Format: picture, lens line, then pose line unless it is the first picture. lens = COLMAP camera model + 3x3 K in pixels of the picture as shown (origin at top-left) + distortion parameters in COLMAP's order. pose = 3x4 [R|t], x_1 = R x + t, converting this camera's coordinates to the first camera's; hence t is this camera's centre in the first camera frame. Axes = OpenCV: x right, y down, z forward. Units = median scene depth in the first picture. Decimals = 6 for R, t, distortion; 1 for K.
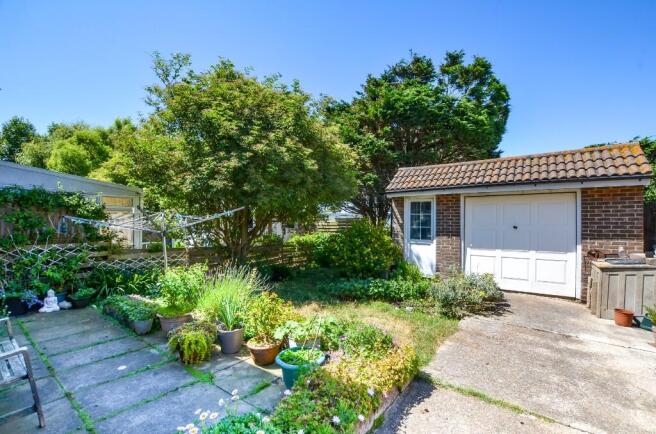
lens RADIAL K [[300.2, 0, 333.2], [0, 300.2, 218.3], [0, 0, 1]] dist [0.001252, -0.000526]
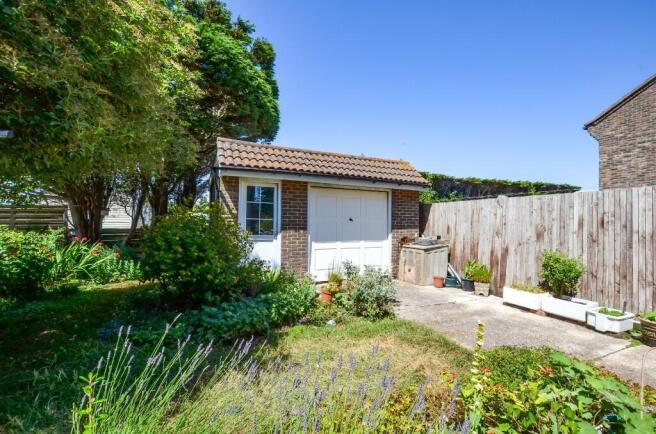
lens RADIAL K [[300.2, 0, 328.5], [0, 300.2, 220.3], [0, 0, 1]] dist [0.001252, -0.000526]
pose [[0.443297, 0.020003, 0.896152, -0.352323], [-0.018623, 0.999741, -0.013103, 0.042450], [-0.896181, -0.010881, 0.443554, 0.544200]]
